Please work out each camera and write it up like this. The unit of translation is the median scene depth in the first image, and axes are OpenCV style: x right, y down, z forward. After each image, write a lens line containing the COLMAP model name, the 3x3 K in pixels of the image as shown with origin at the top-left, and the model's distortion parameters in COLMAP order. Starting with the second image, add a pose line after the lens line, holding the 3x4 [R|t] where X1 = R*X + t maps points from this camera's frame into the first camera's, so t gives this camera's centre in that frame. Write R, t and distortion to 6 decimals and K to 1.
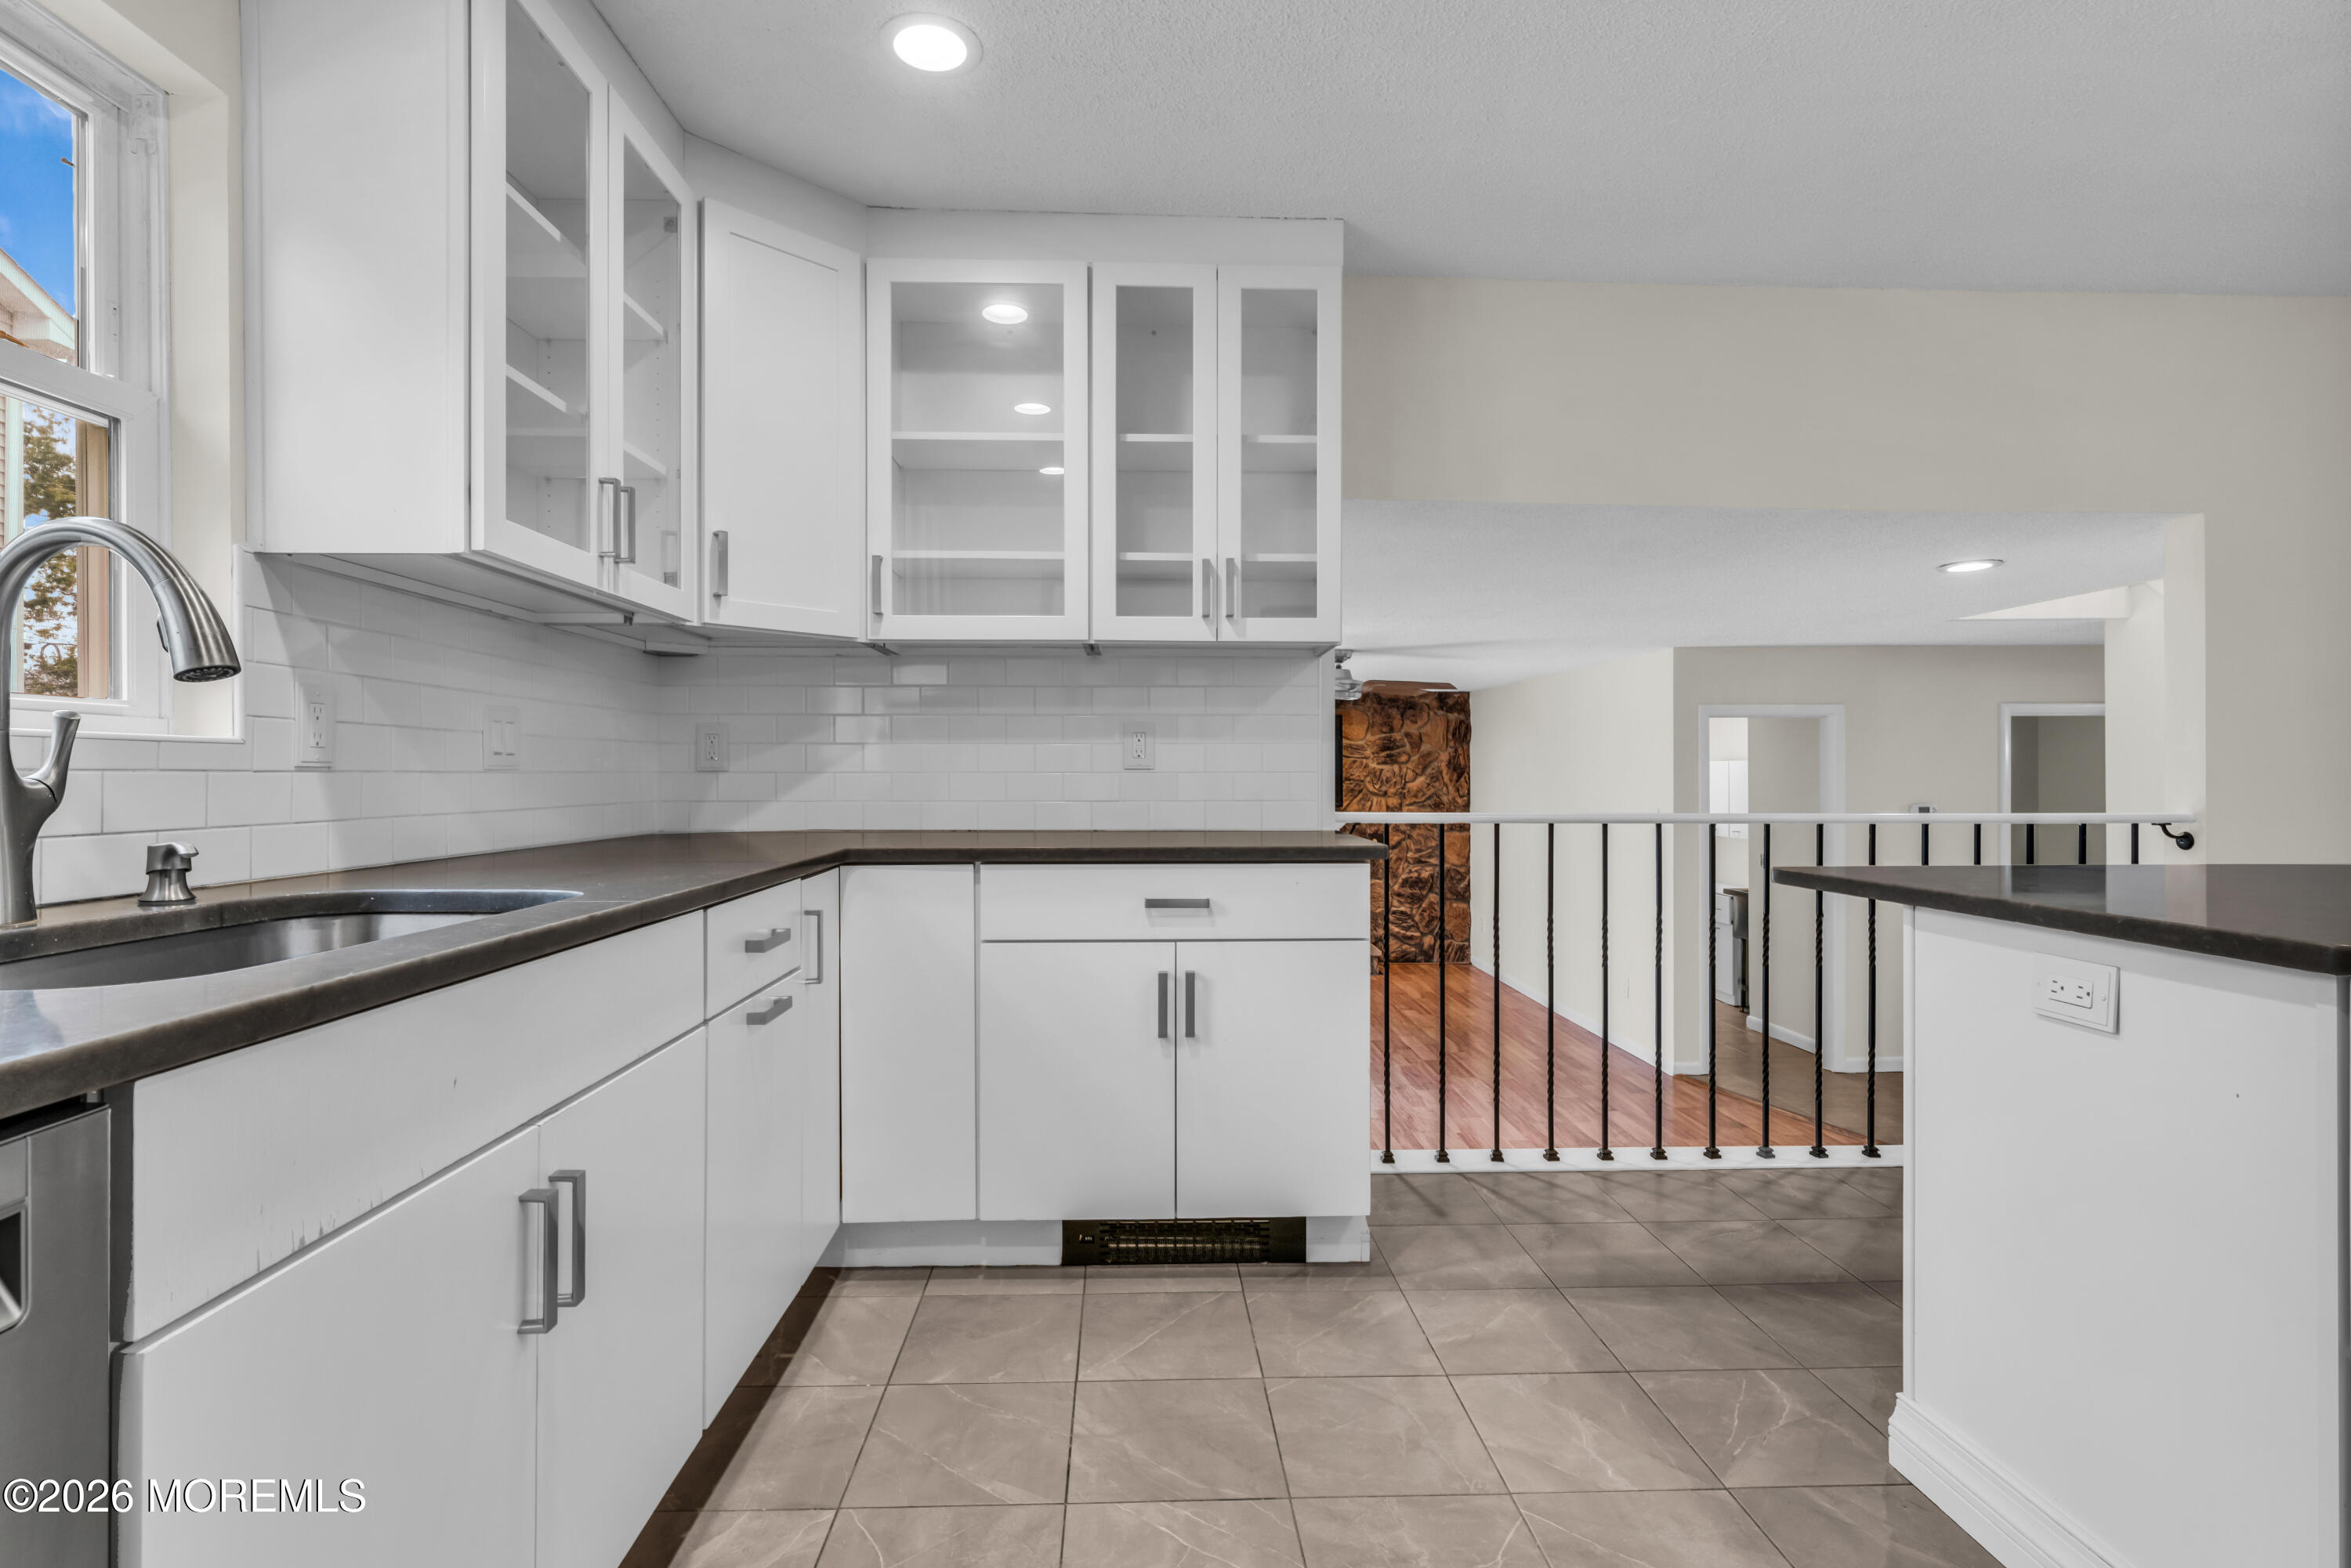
lens RADIAL K [[1102.8, 0, 1168.5], [0, 1102.8, 772.6], [0, 0, 1]] dist [-0.003316, 0.000336]
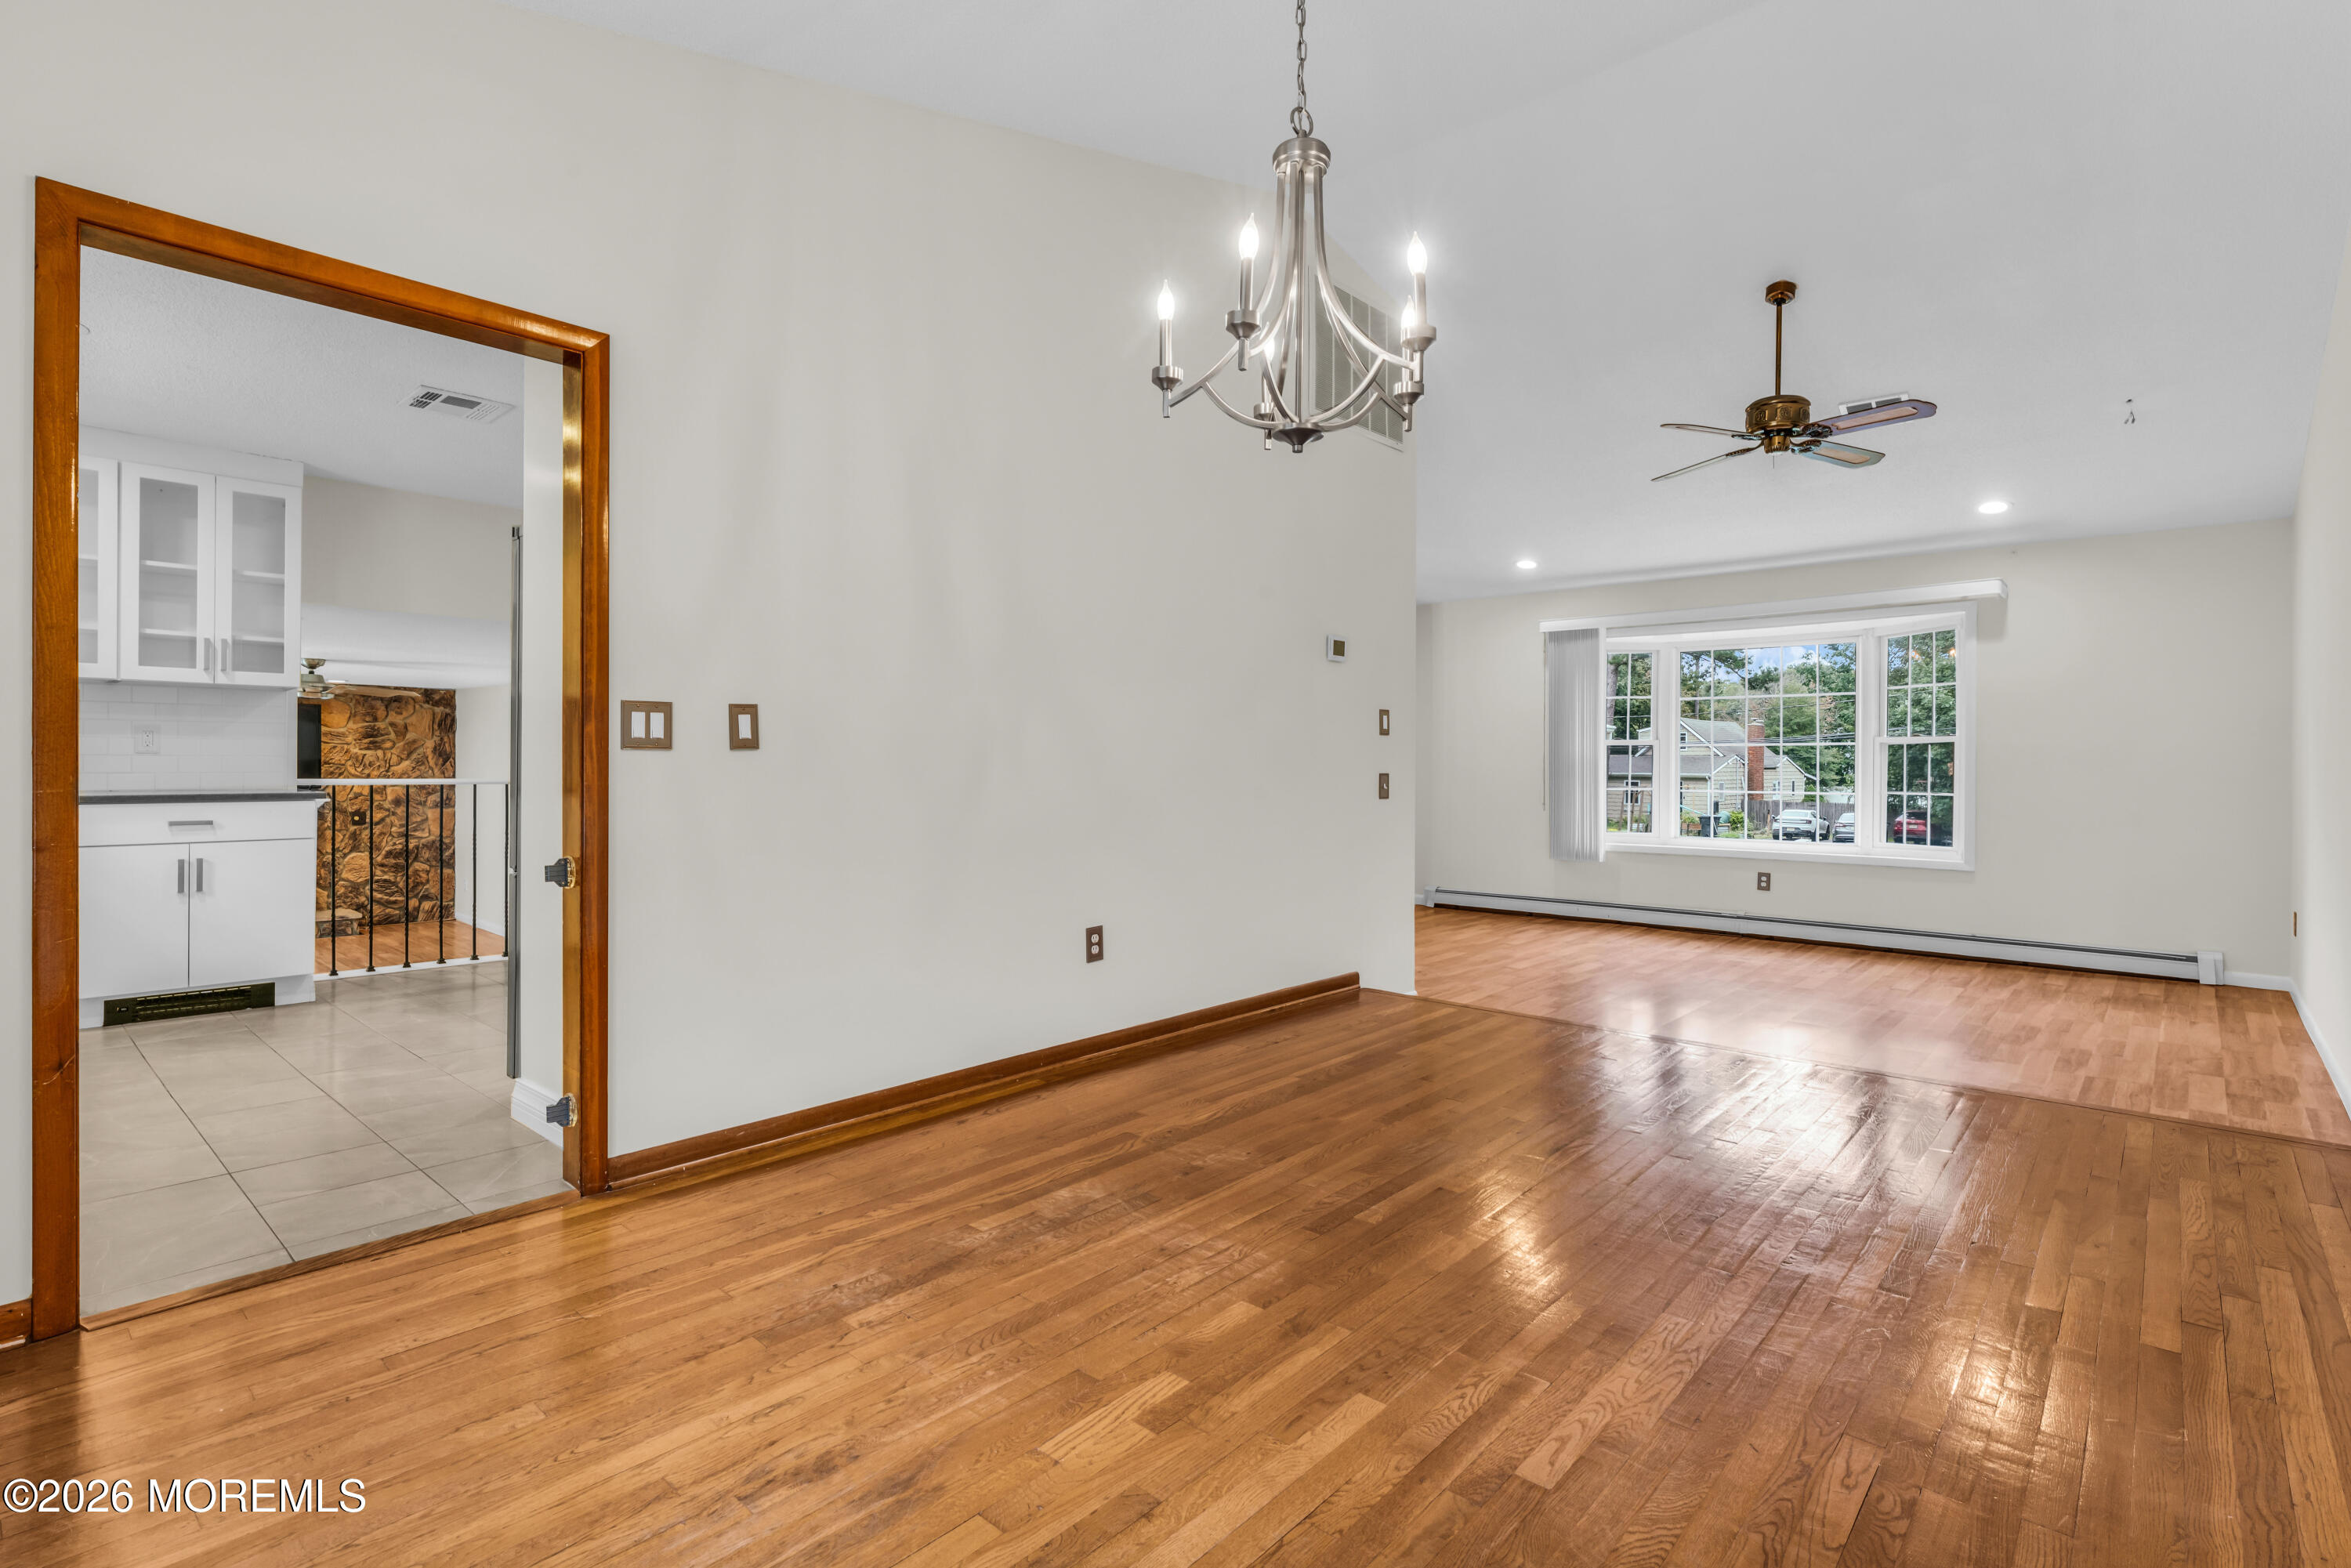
lens RADIAL K [[1124.1, 0, 1173.0], [0, 1124.1, 762.7], [0, 0, 1]] dist [0.000927, 0.000720]
pose [[0.700633, 0.003677, 0.713512, -0.071356], [-0.005572, 0.999984, 0.000319, 0.000884], [-0.713500, -0.004199, 0.700643, -0.591912]]
